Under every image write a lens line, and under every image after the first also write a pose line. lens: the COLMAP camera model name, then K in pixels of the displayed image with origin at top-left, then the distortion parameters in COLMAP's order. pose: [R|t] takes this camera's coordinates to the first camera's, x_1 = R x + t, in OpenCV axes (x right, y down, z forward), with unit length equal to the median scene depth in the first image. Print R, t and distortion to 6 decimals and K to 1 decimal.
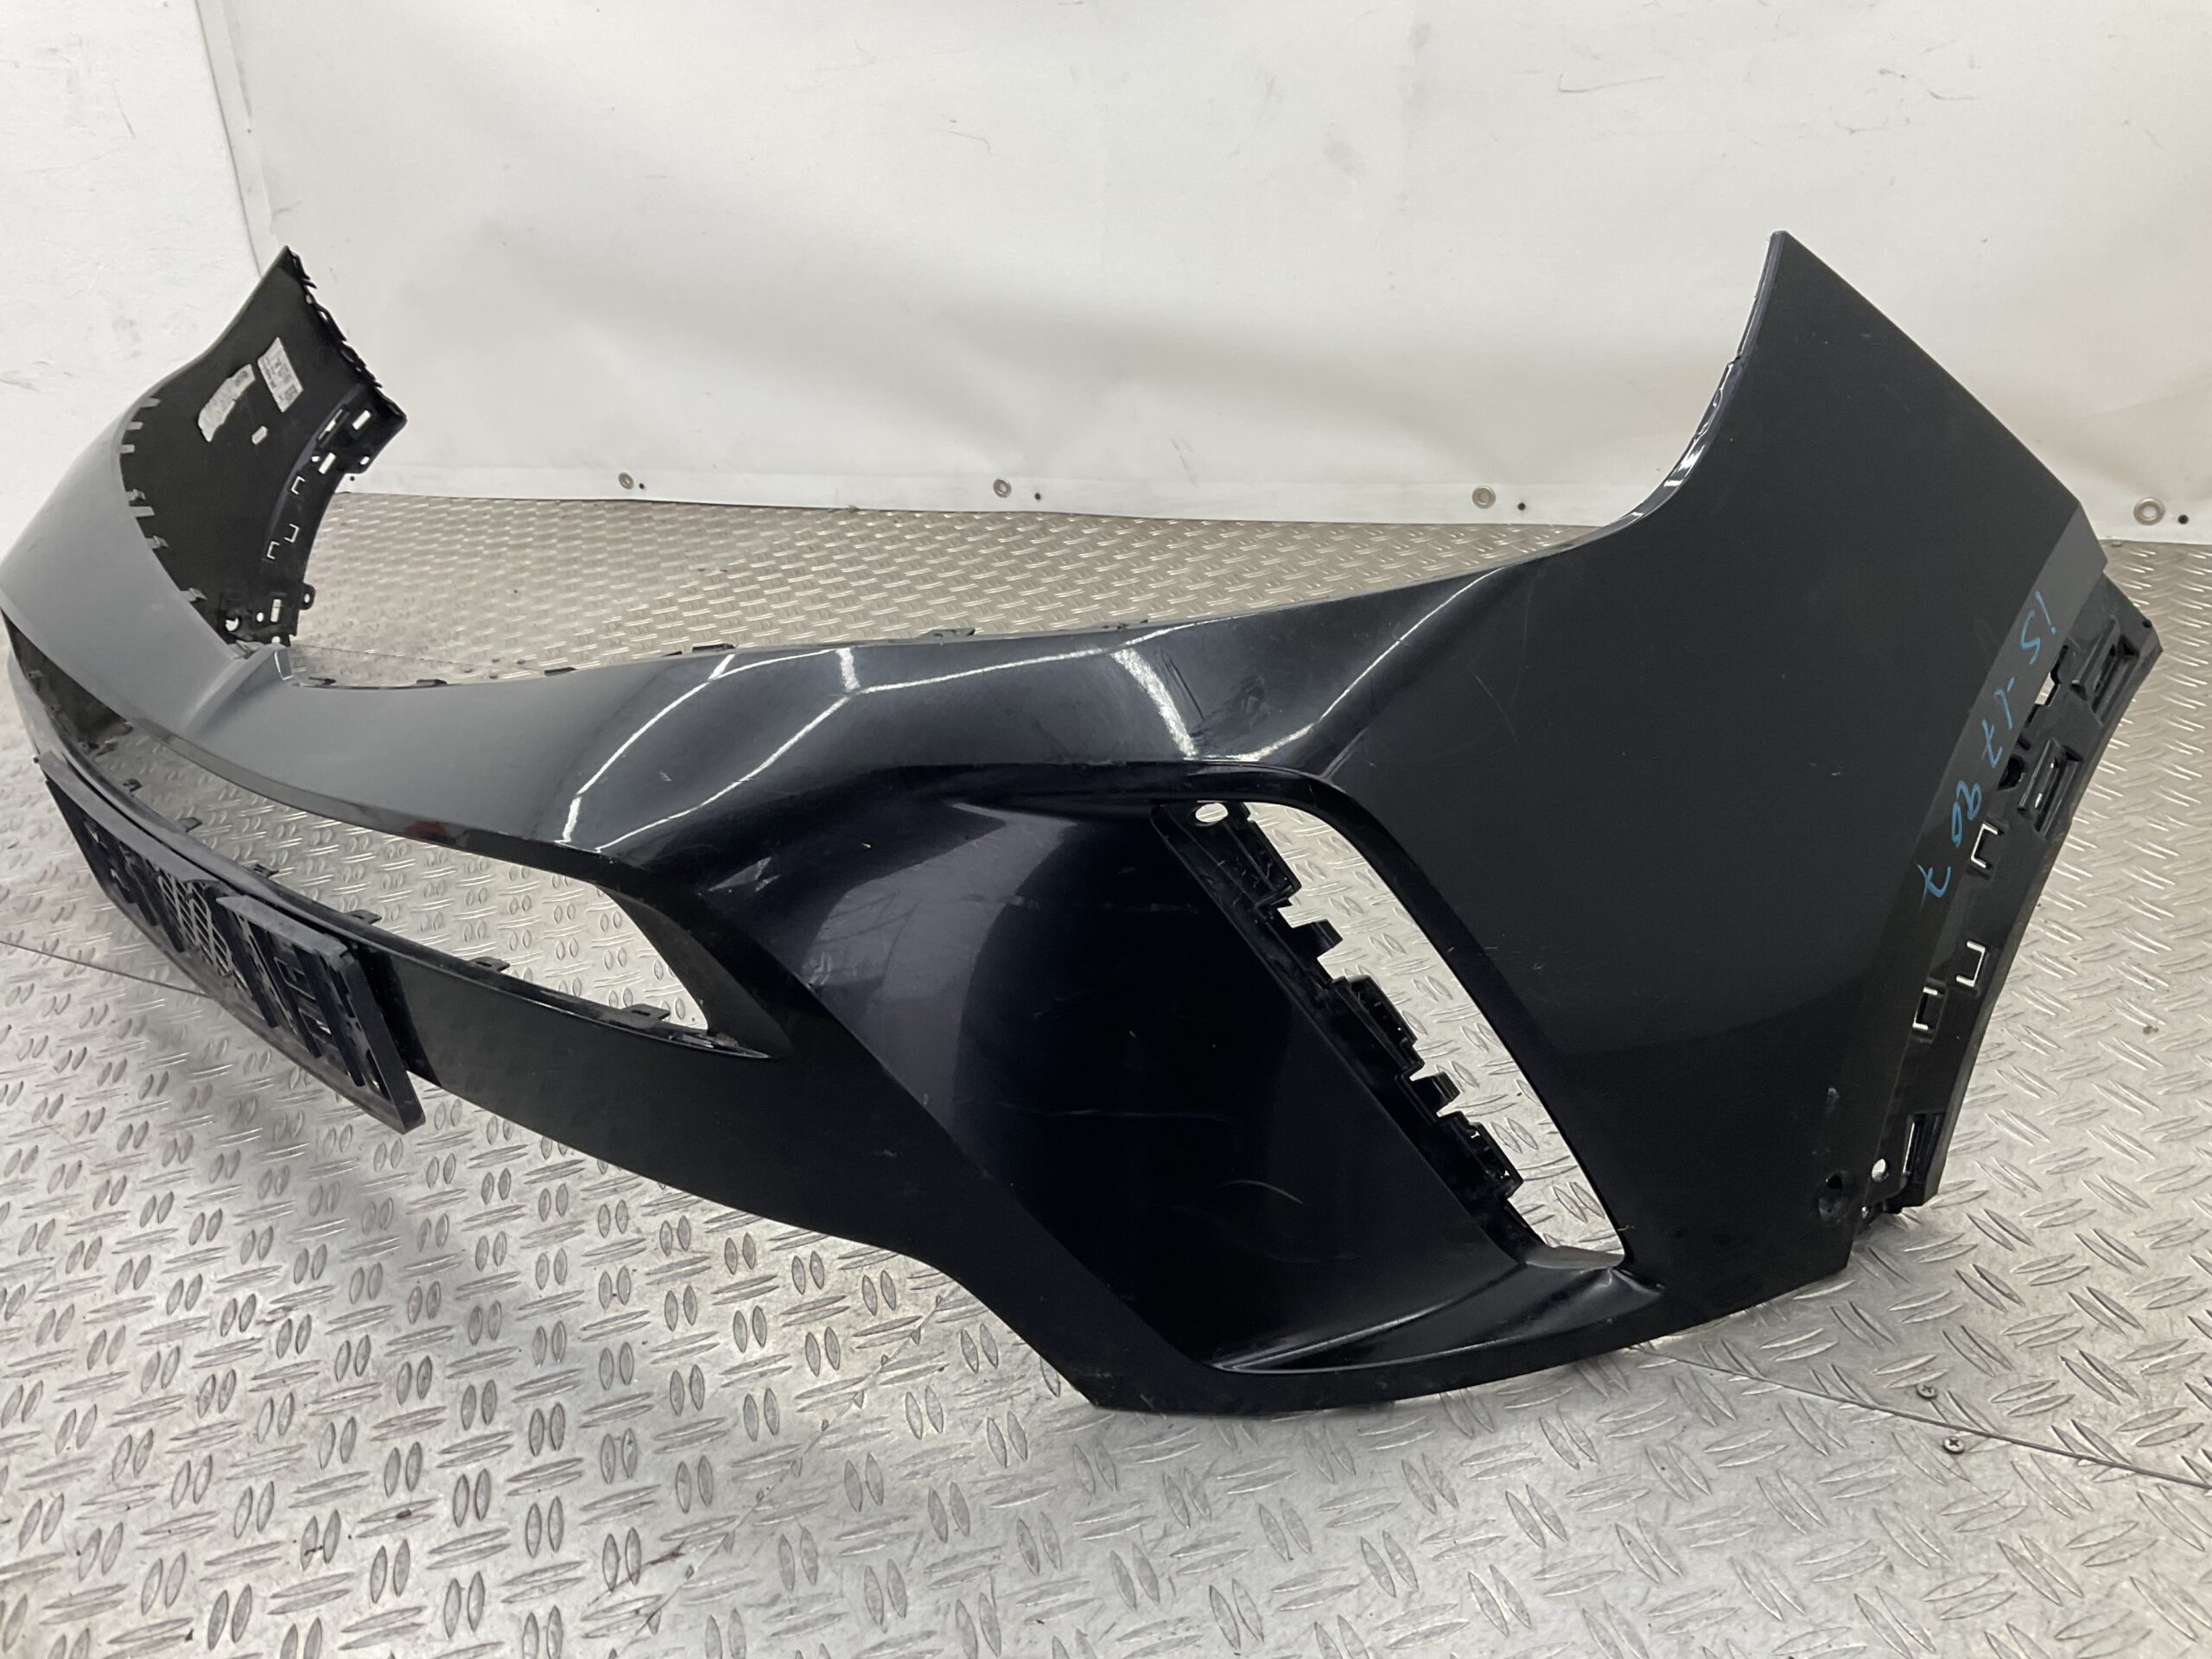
lens RADIAL K [[1844.8, 0, 1106.0], [0, 1844.8, 829.5], [0, 0, 1]] dist [0.104930, -0.208448]
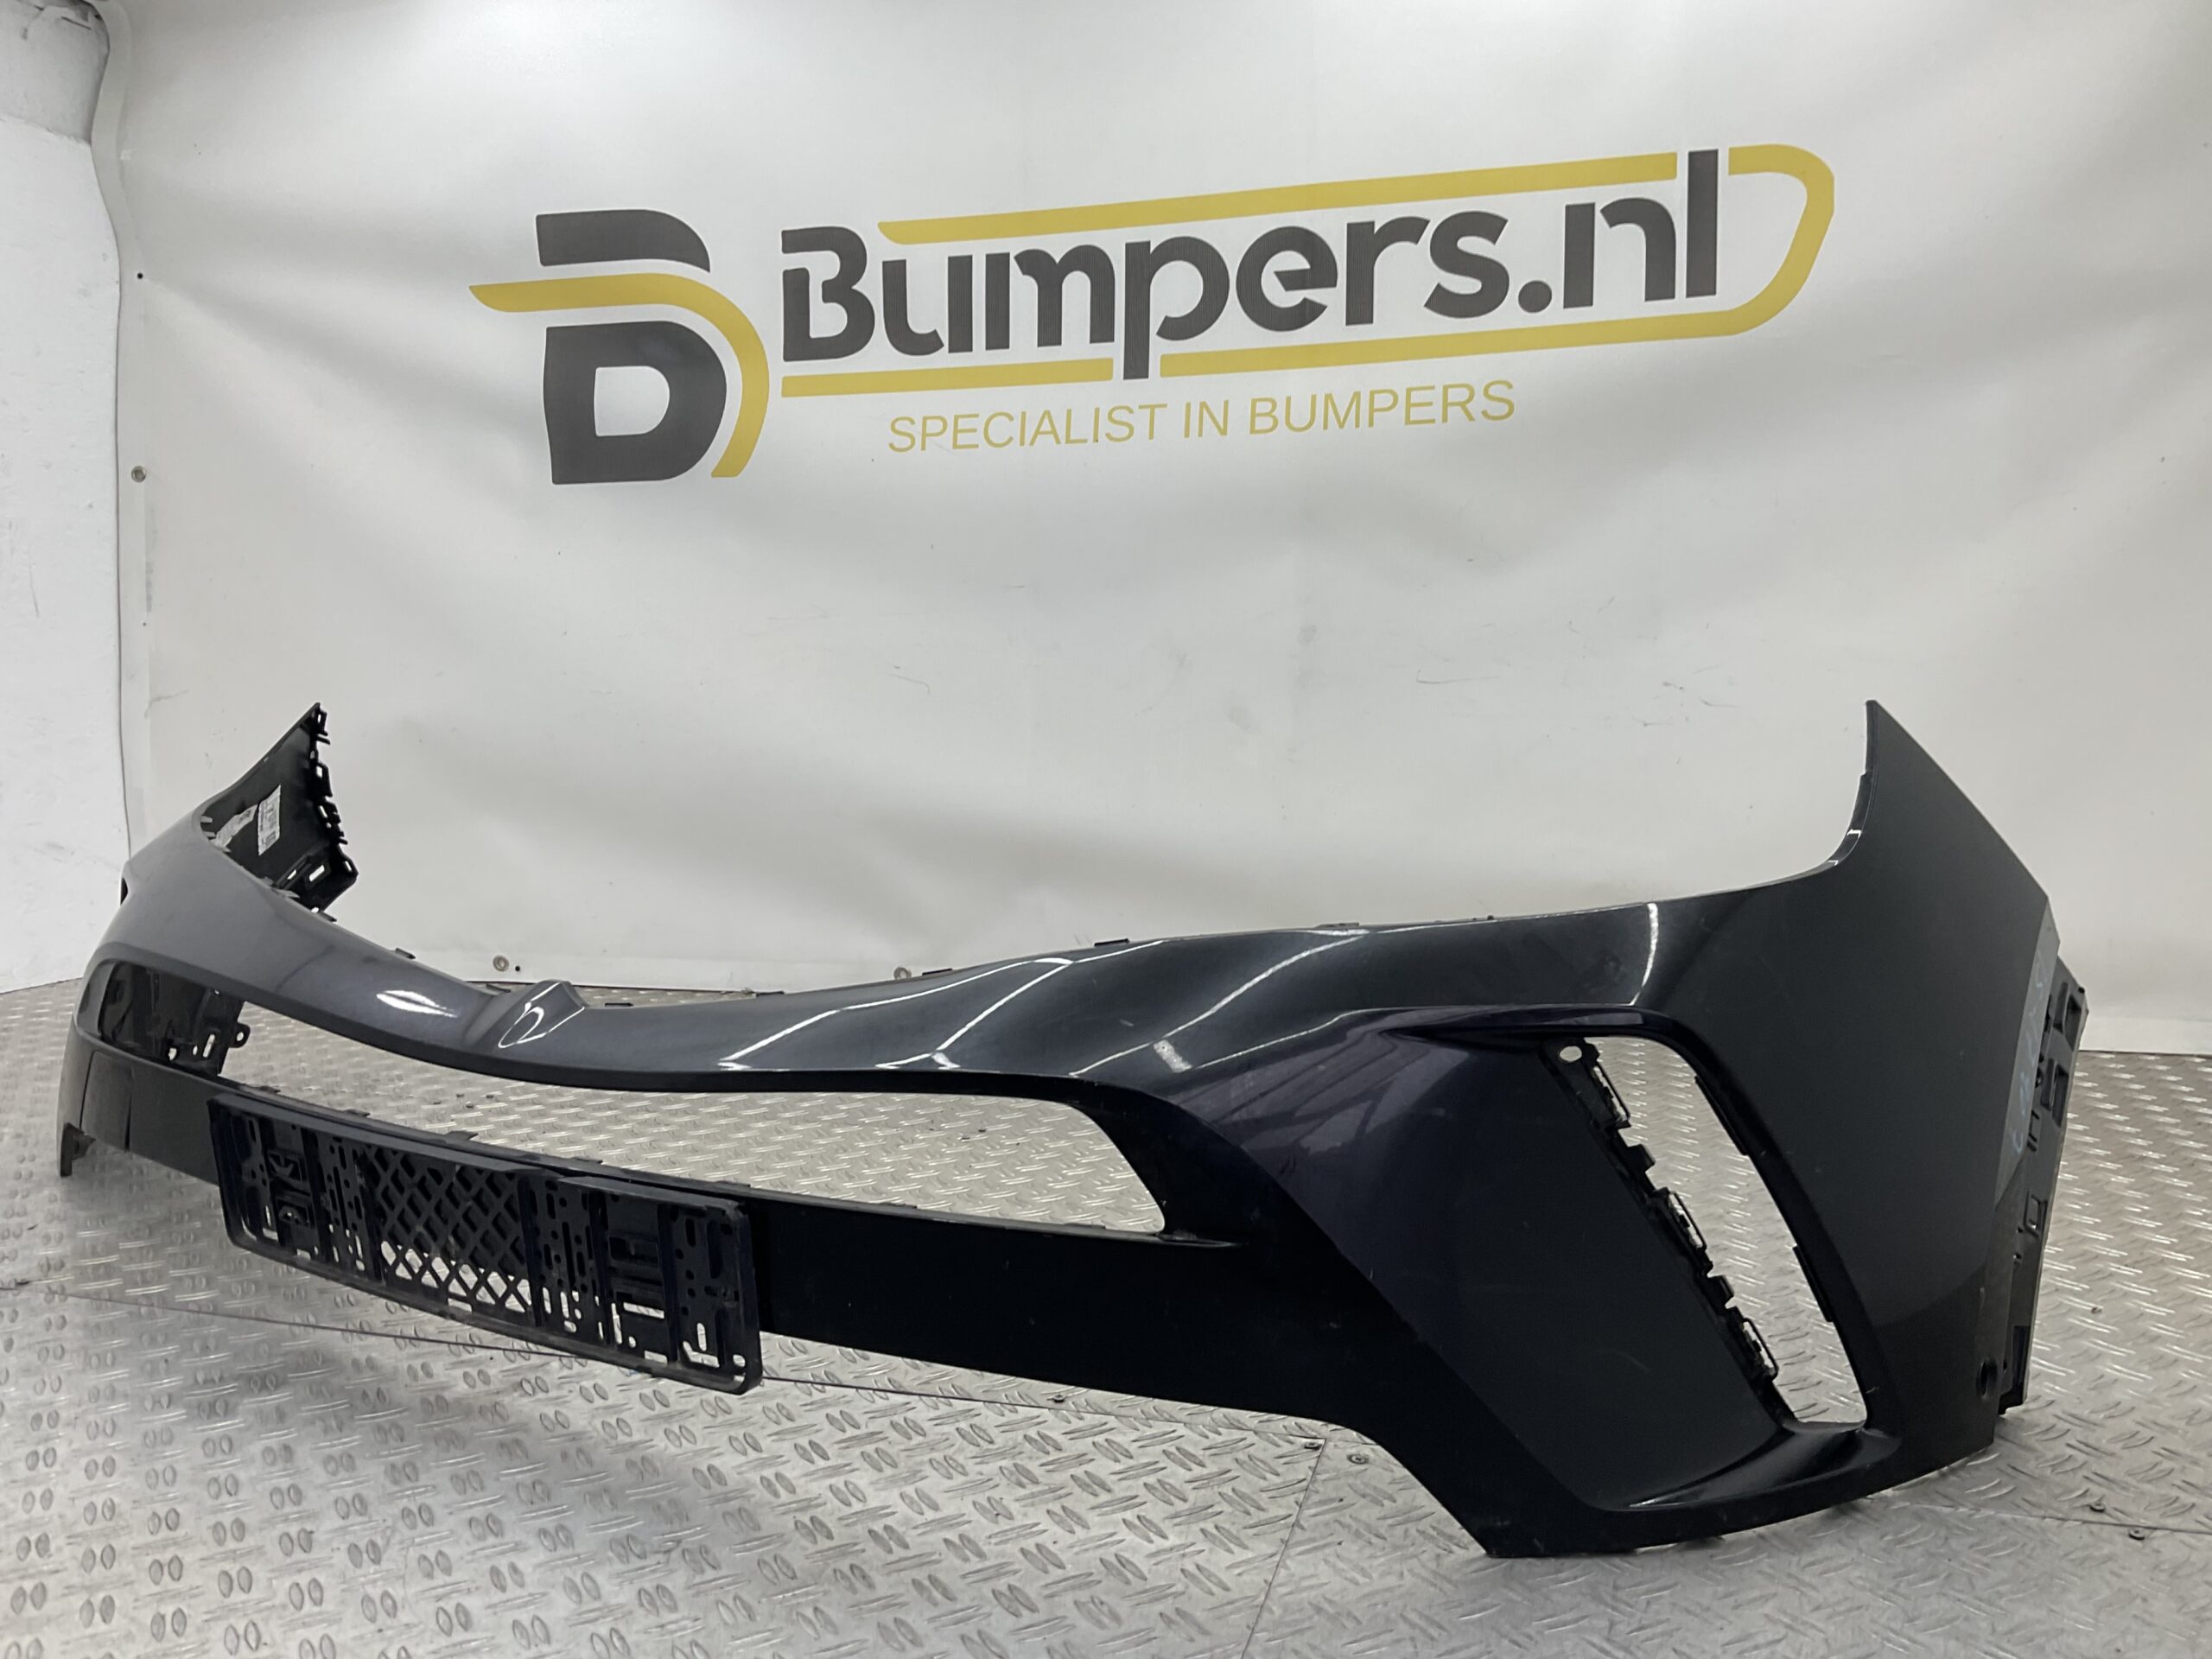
lens RADIAL K [[1844.8, 0, 1106.0], [0, 1844.8, 829.5], [0, 0, 1]] dist [0.104930, -0.208448]
pose [[0.968190, 0.077735, 0.237837, -0.249546], [0.004738, 0.944652, -0.328039, 0.115006], [-0.250173, 0.318731, 0.914234, -0.081504]]
